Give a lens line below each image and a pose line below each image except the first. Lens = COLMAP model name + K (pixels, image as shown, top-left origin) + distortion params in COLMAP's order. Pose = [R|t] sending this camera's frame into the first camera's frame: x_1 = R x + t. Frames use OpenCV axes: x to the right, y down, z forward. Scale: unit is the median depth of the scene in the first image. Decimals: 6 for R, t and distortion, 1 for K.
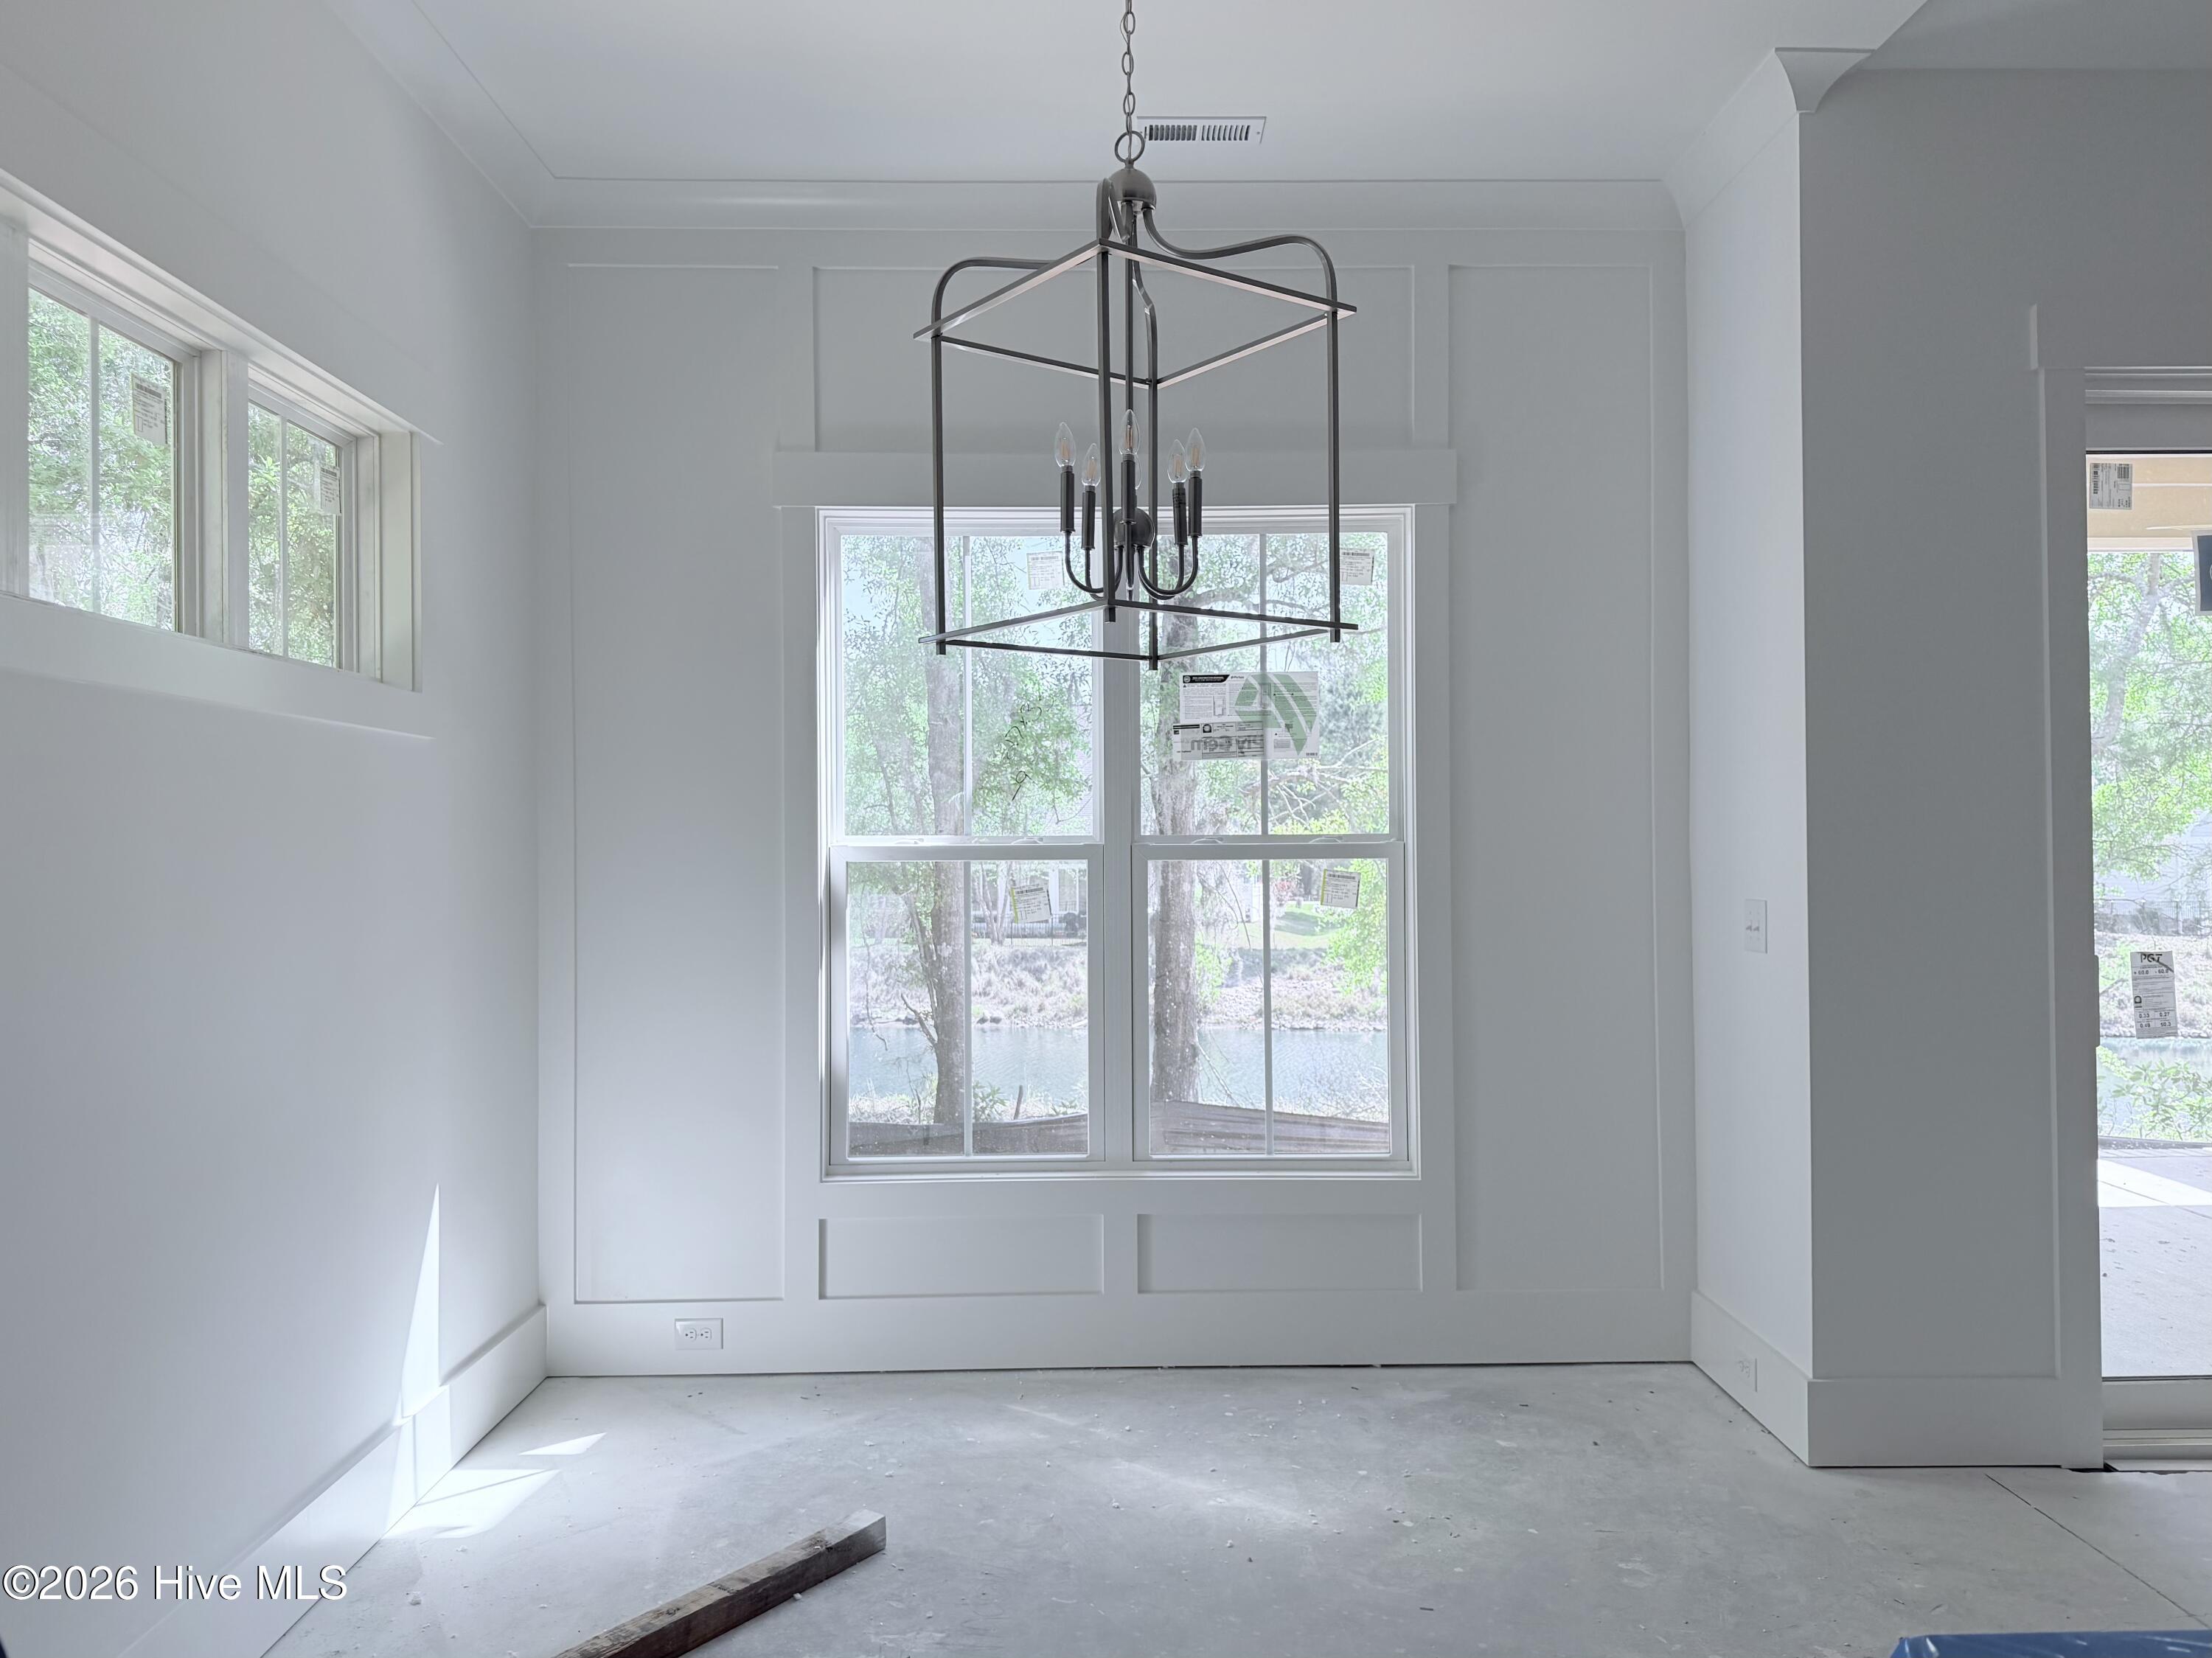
lens RADIAL K [[1541.1, 0, 1106.0], [0, 1541.1, 829.0], [0, 0, 1]] dist [0.080790, -0.097077]
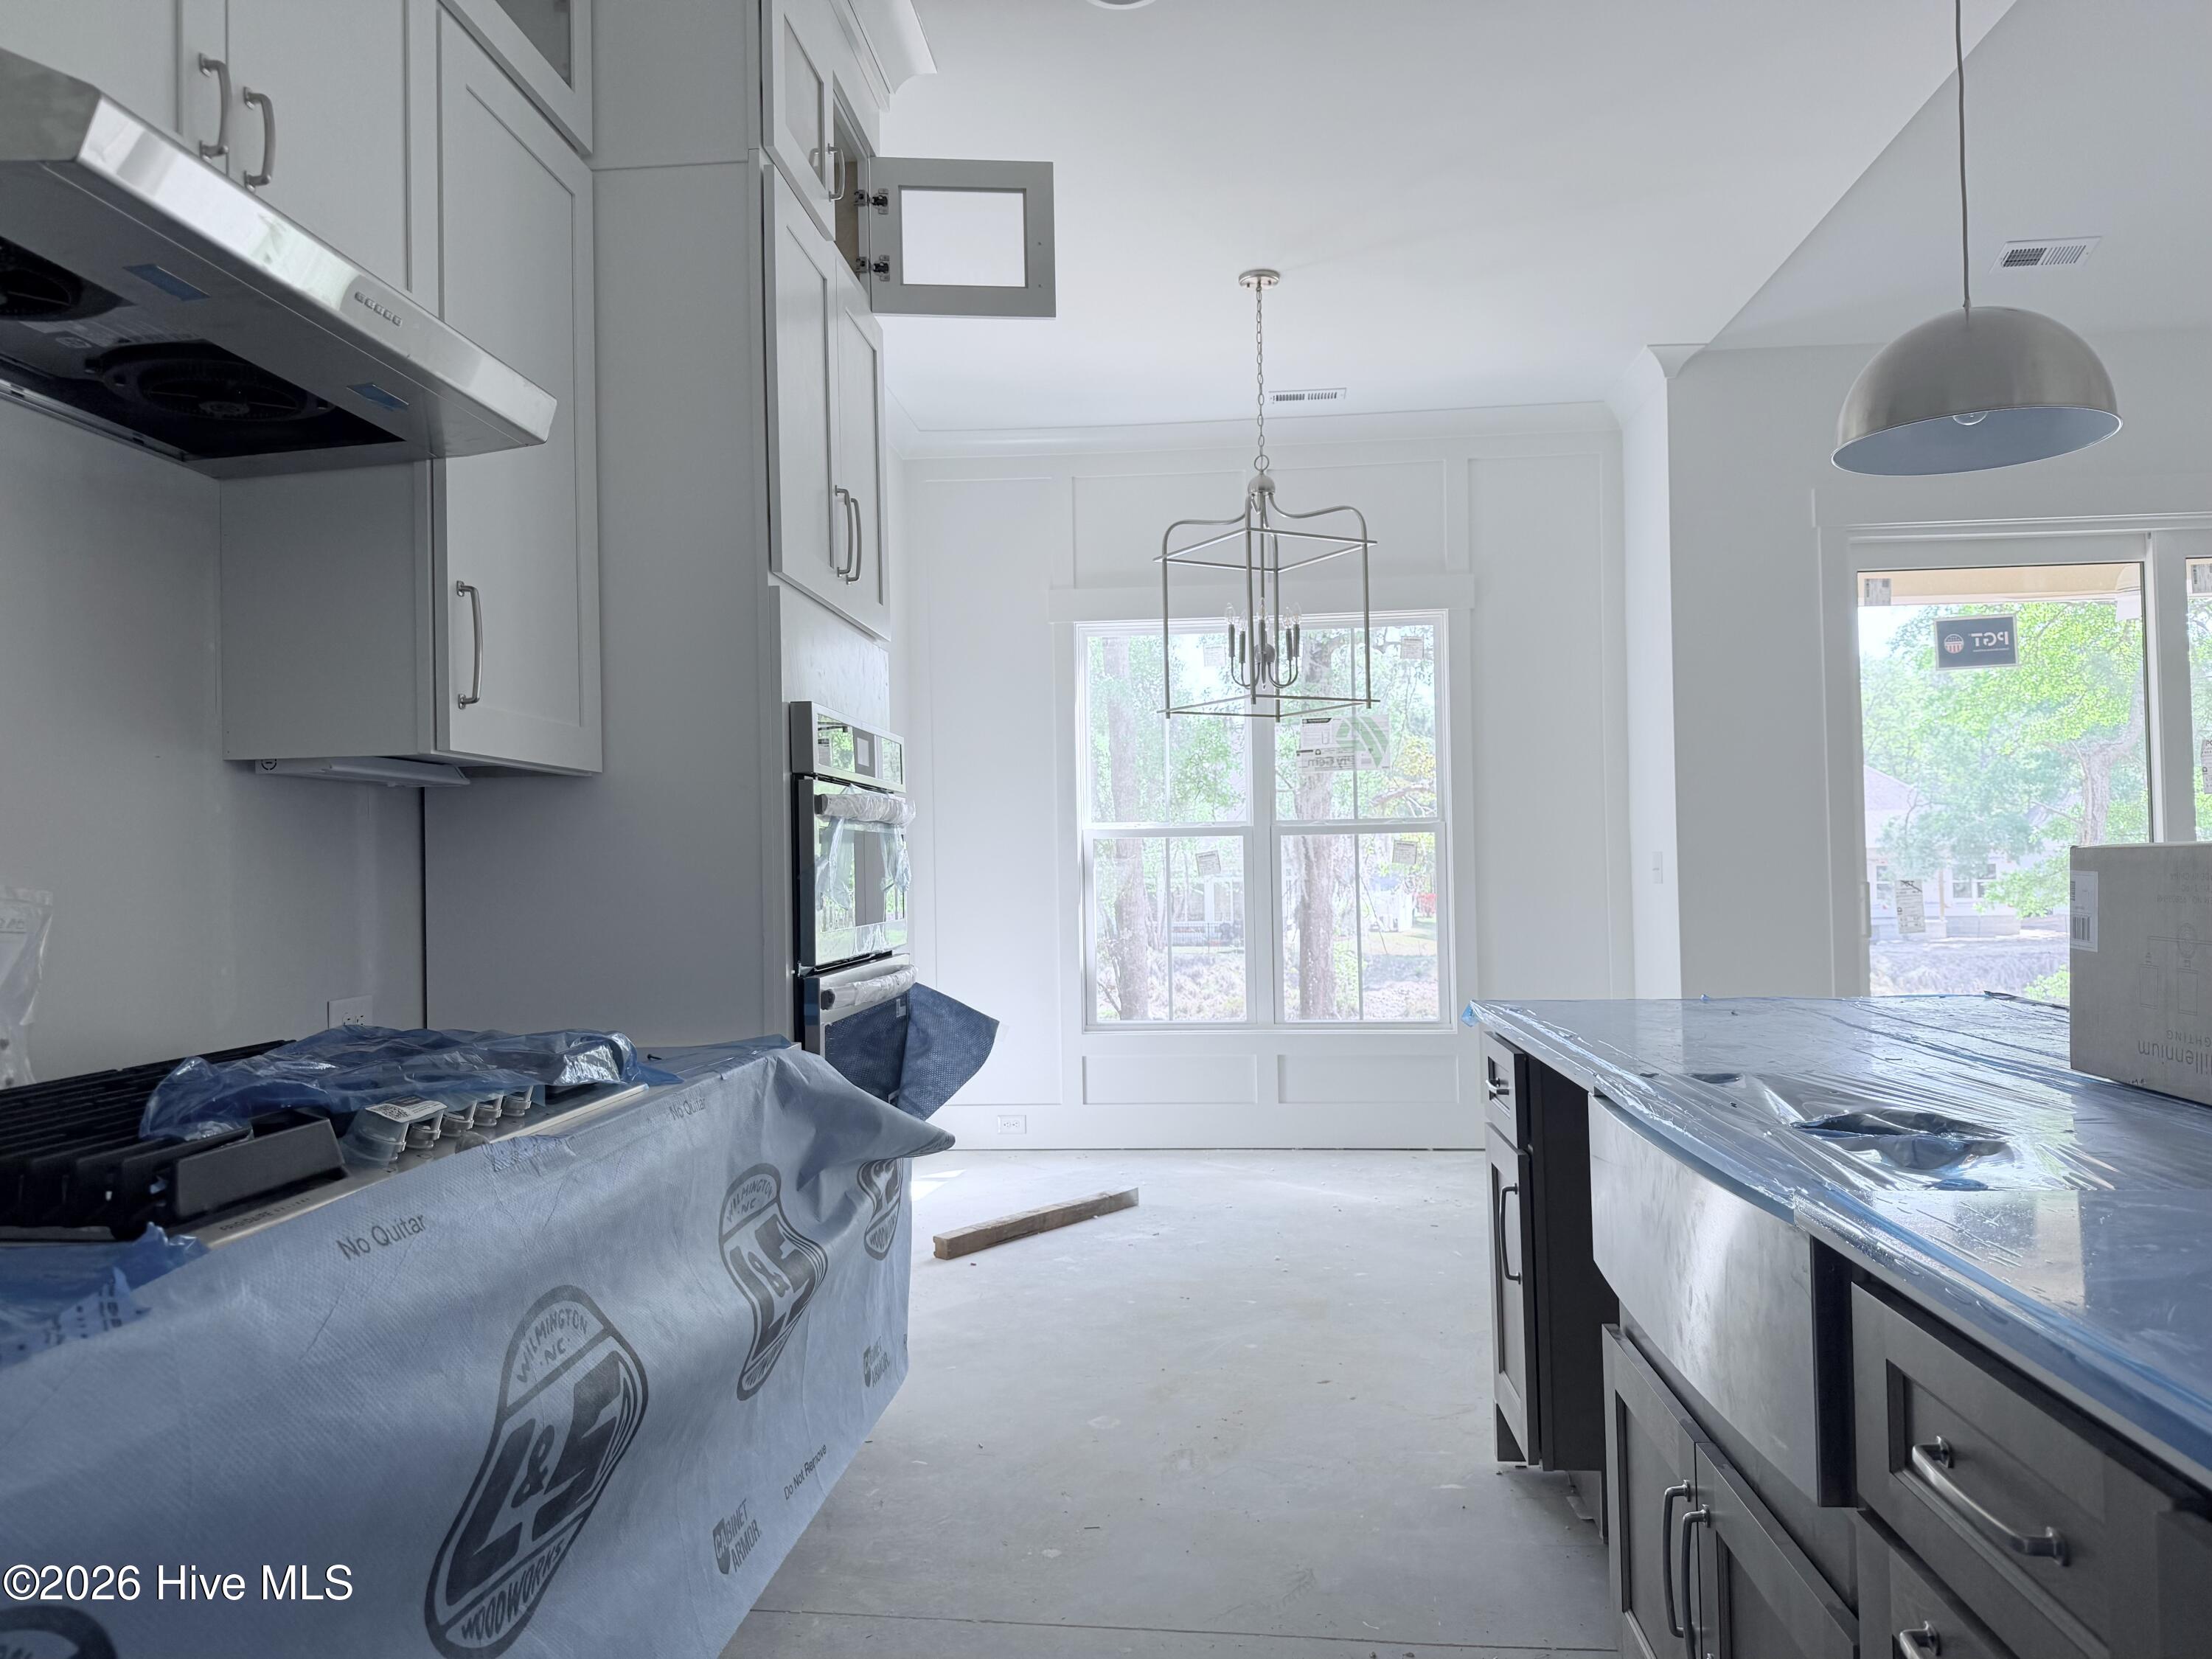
lens RADIAL K [[1541.2, 0, 1106.0], [0, 1541.2, 829.5], [0, 0, 1]] dist [0.080790, -0.097077]
pose [[0.995102, -0.013898, -0.097872, 0.003647], [0.012514, 0.999813, -0.014741, 0.039106], [0.098058, 0.013444, 0.995090, -0.667977]]
